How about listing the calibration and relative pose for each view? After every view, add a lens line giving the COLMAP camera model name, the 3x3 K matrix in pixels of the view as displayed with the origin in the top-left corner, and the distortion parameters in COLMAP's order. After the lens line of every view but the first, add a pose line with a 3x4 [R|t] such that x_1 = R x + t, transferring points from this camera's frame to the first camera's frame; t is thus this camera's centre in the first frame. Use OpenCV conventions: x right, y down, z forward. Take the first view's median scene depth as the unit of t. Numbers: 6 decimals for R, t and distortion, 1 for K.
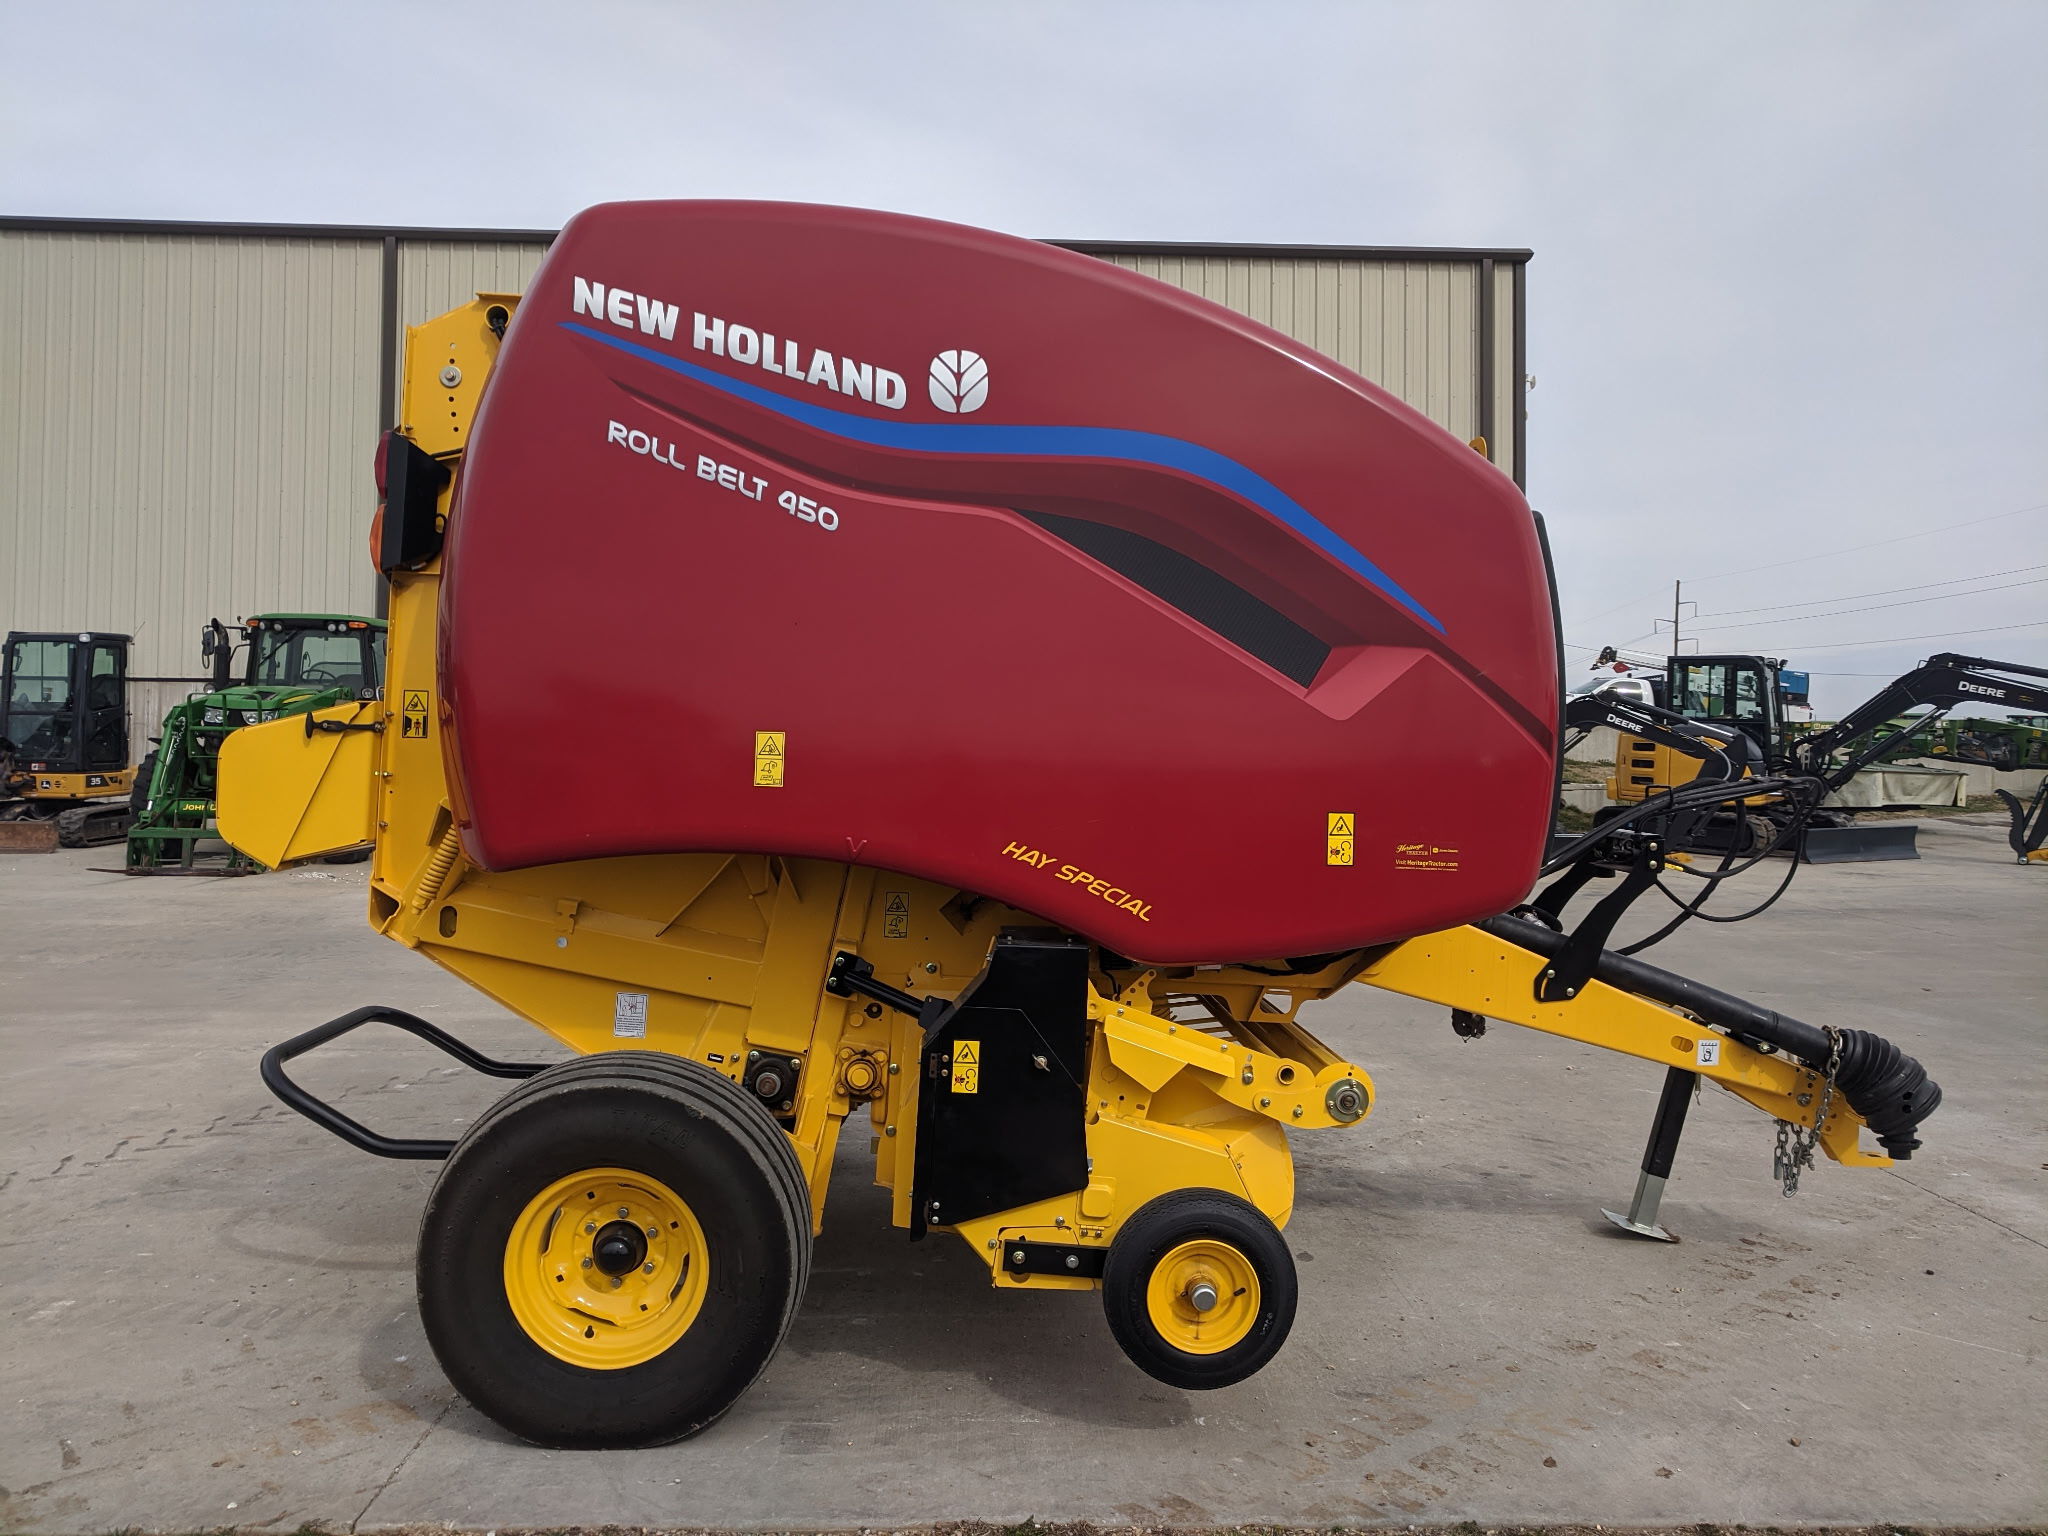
lens RADIAL K [[1508.9, 0, 992.3], [0, 1508.9, 755.8], [0, 0, 1]] dist [0.011420, 0.001564]
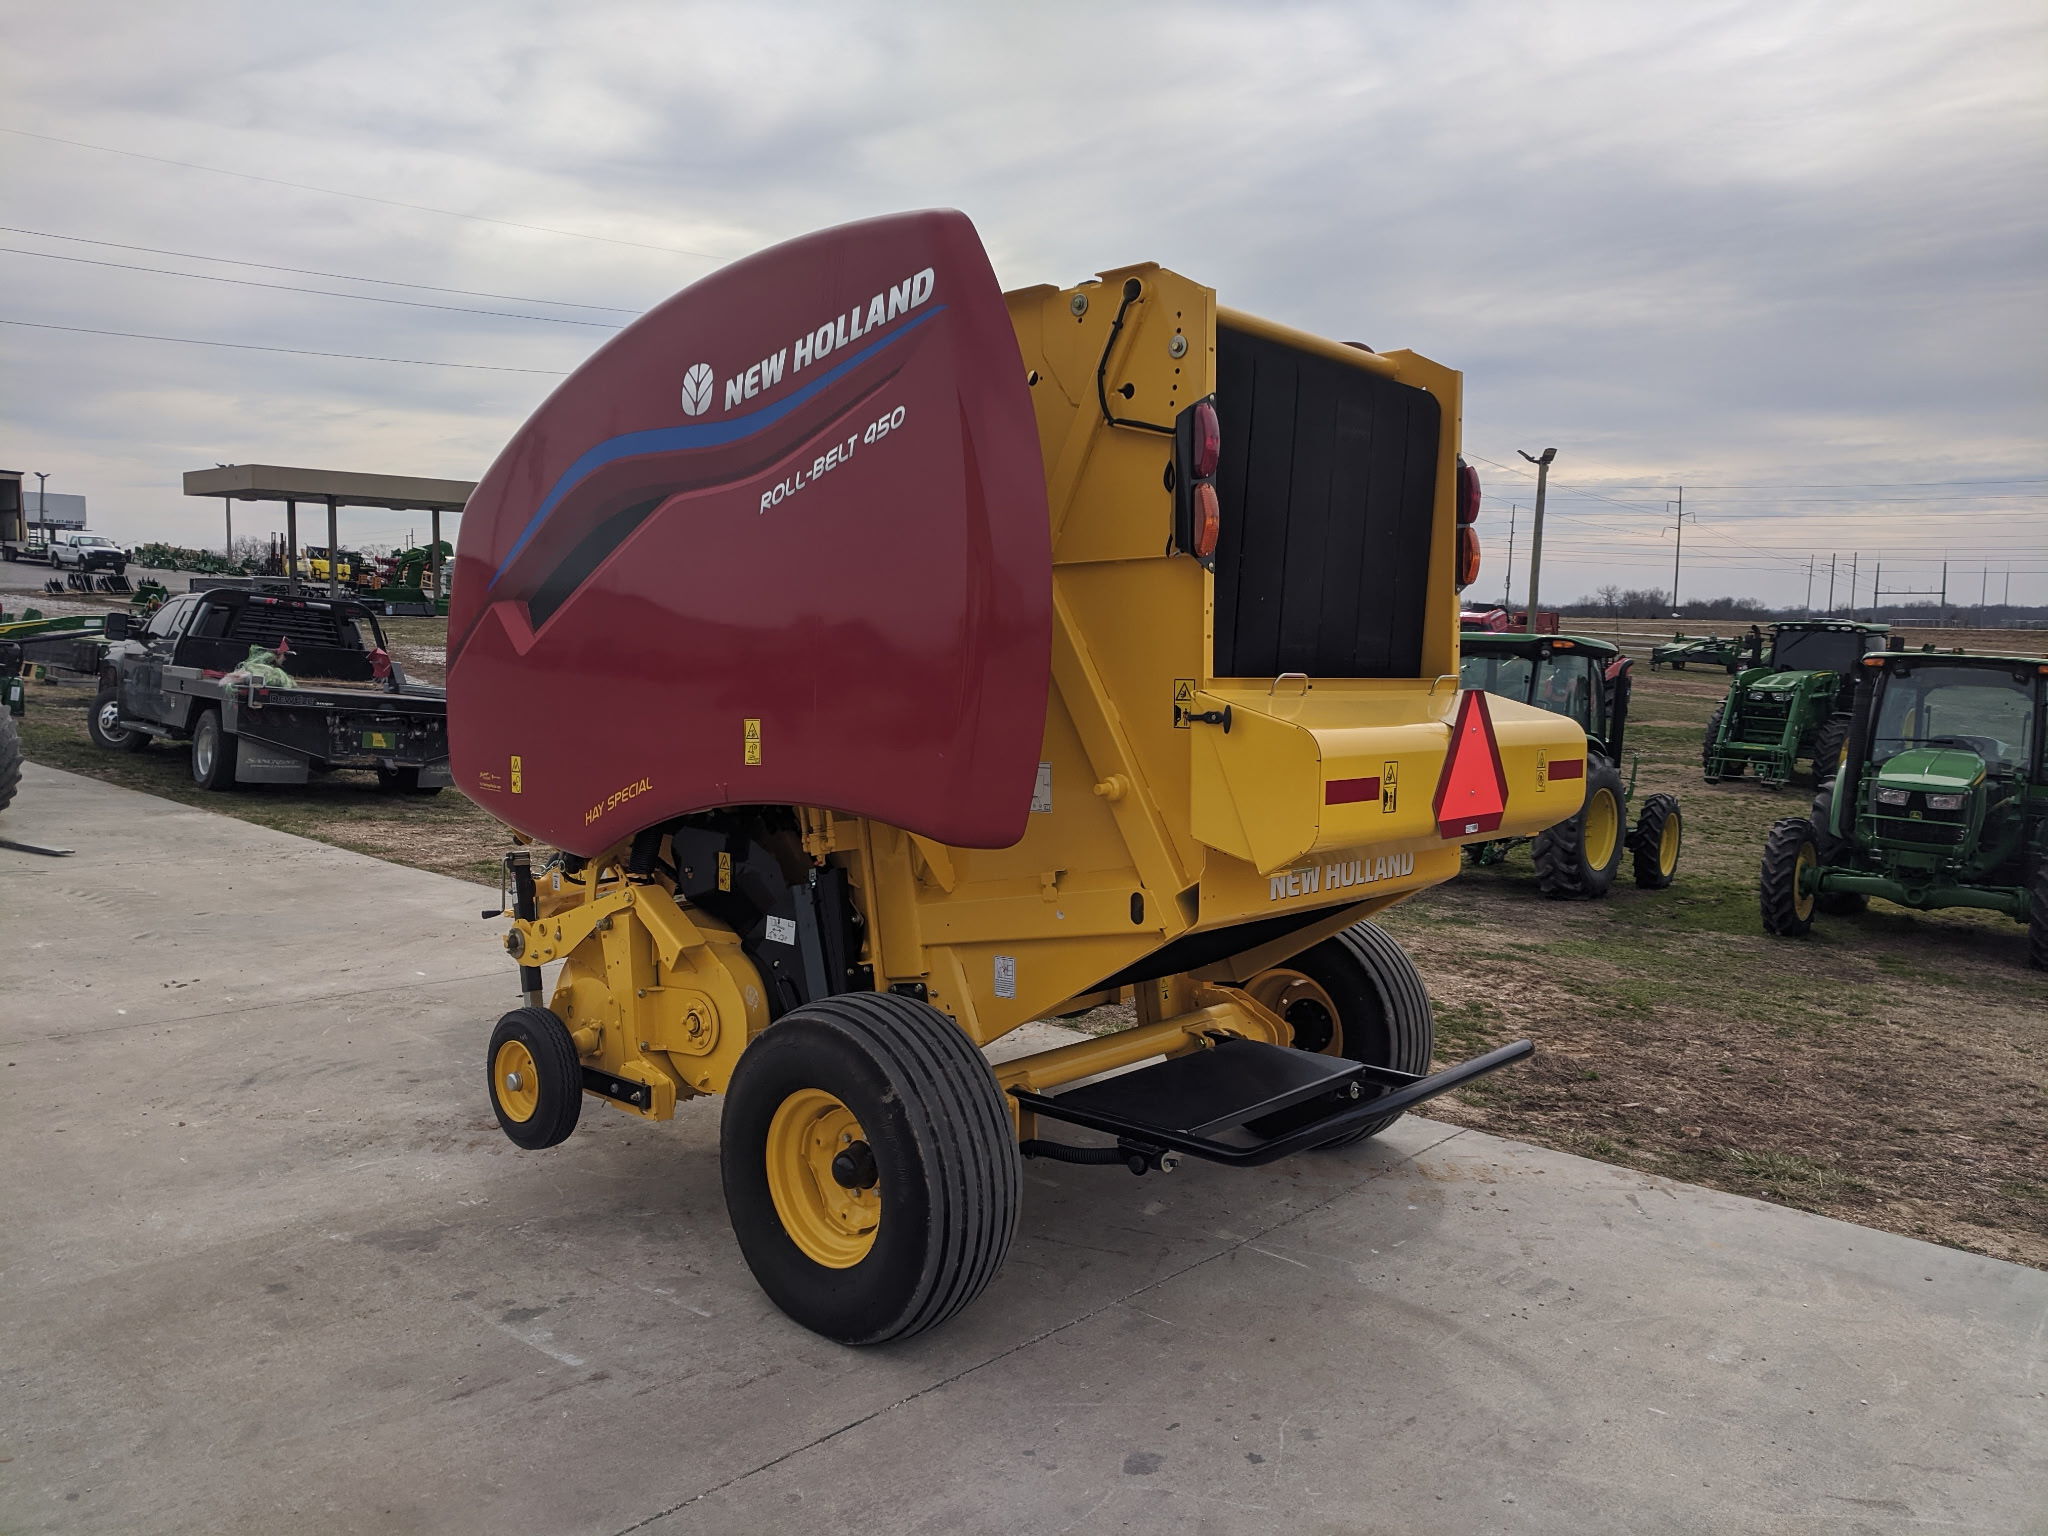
lens RADIAL K [[1562.0, 0, 1024.0], [0, 1562.0, 768.0], [0, 0, 1]] dist [0.003075, 0.007474]
pose [[-0.726215, -0.087242, 0.681910, -1.105054], [-0.032388, 0.995155, 0.092826, -0.084902], [-0.686704, 0.045326, -0.725522, 2.350316]]
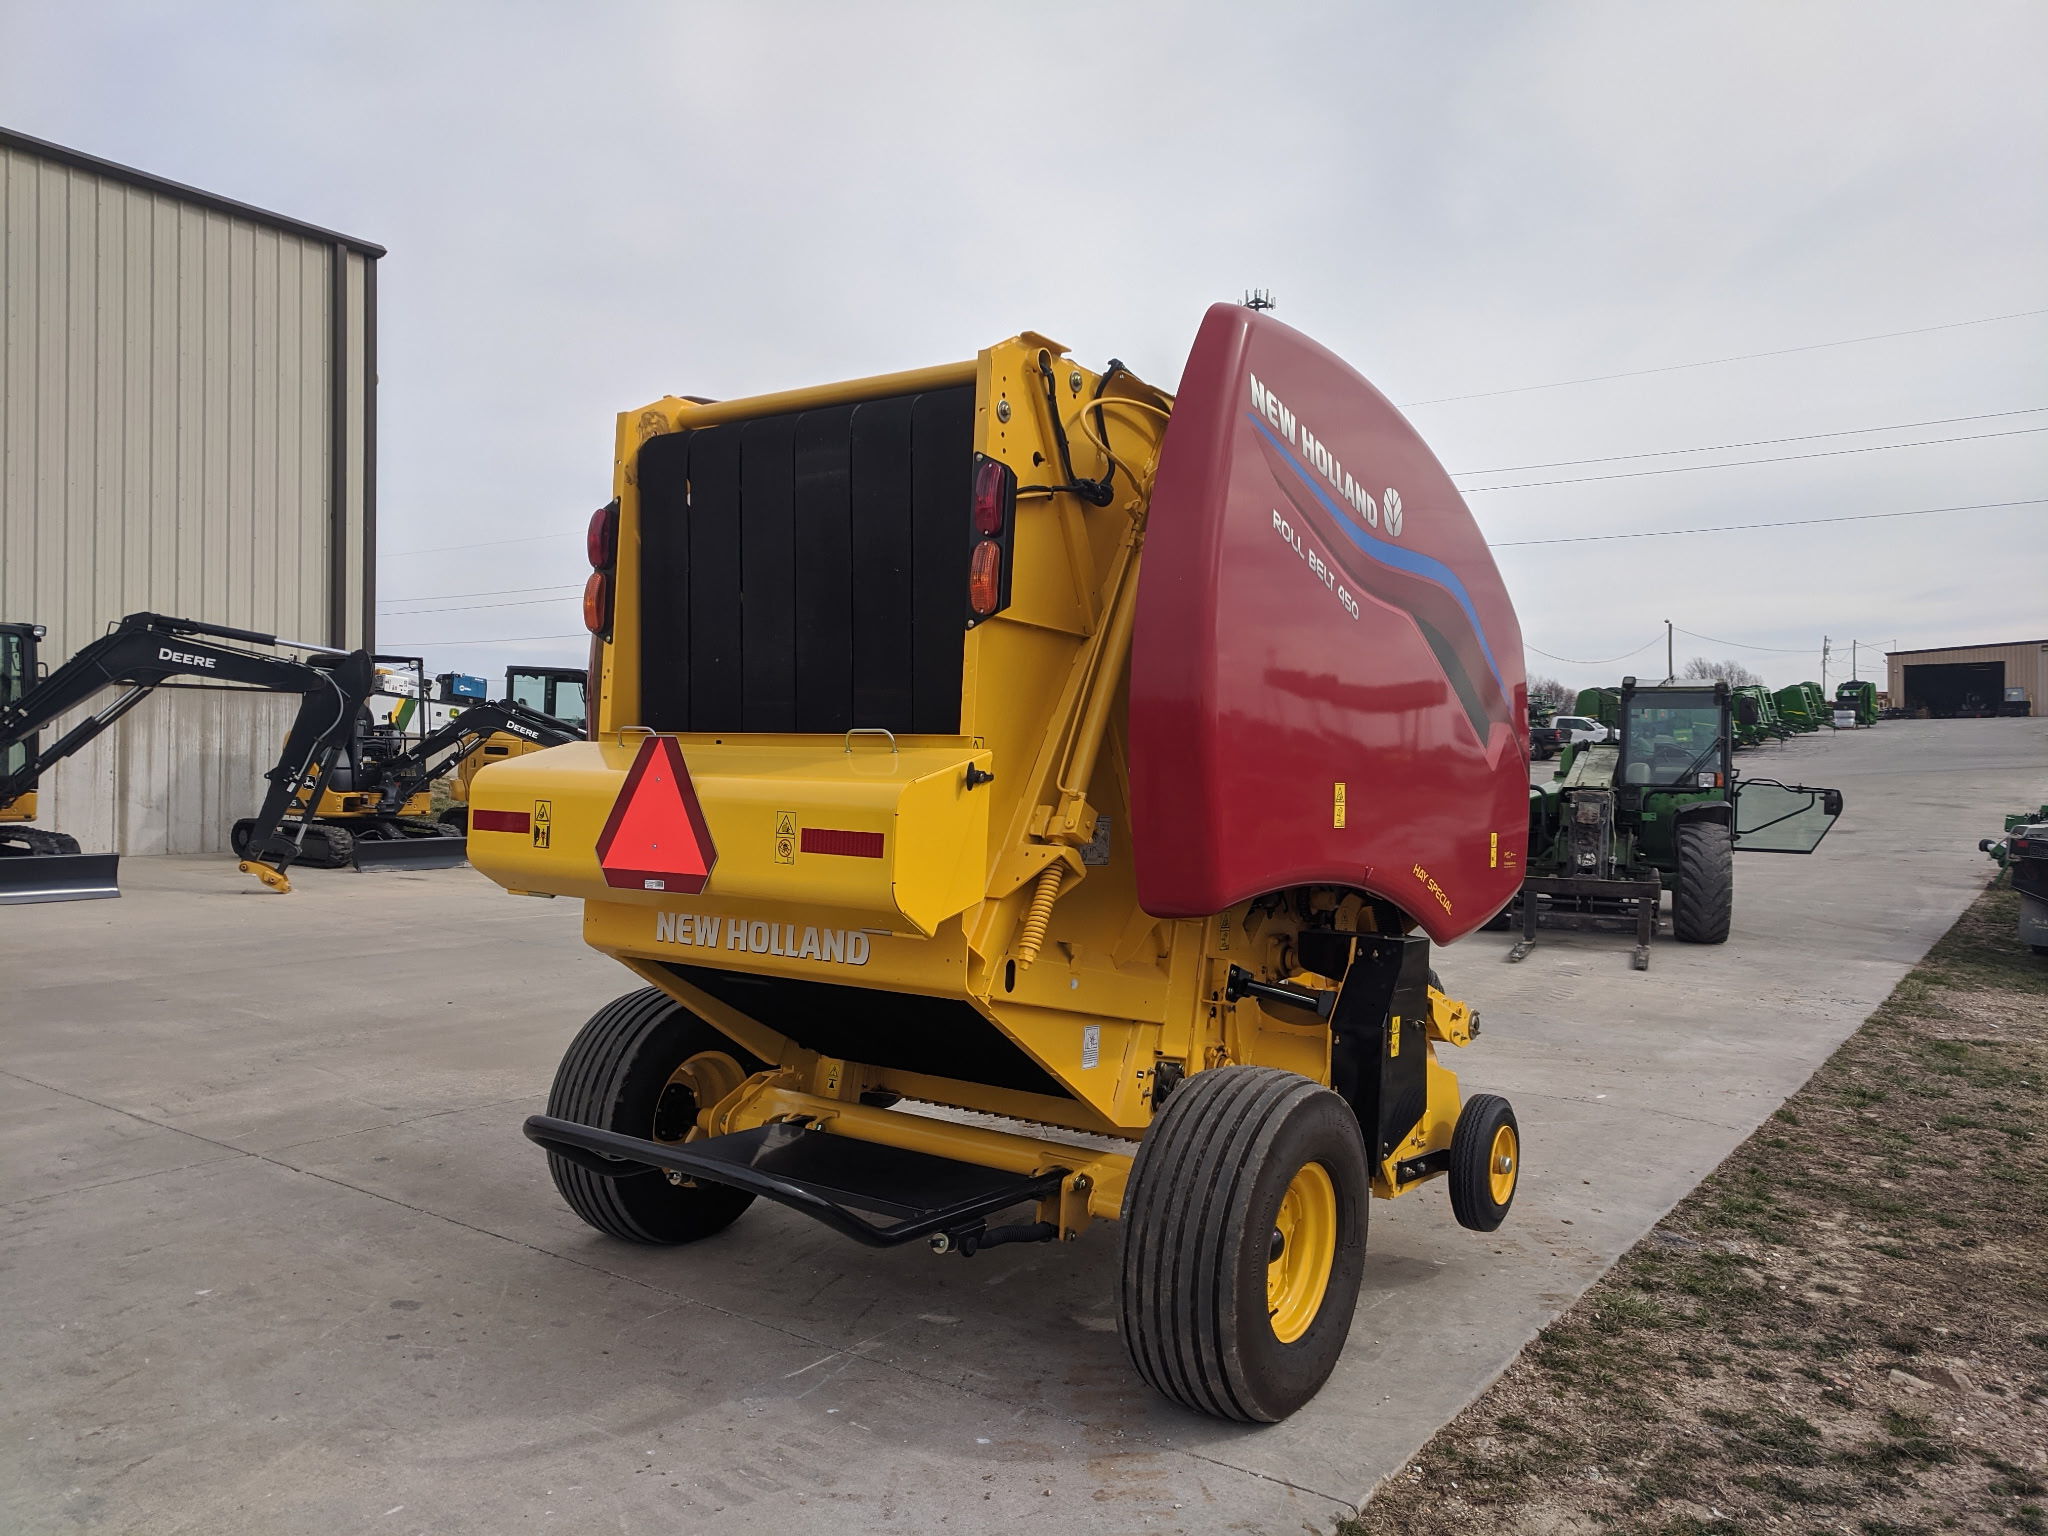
lens RADIAL K [[1531.6, 0, 970.8], [0, 1531.6, 767.8], [0, 0, 1]] dist [0.007124, 0.006218]
pose [[0.618525, -0.001862, 0.785763, -1.254442], [-0.008162, 0.999928, 0.008795, -0.035244], [-0.785723, -0.011853, 0.618465, 0.453851]]
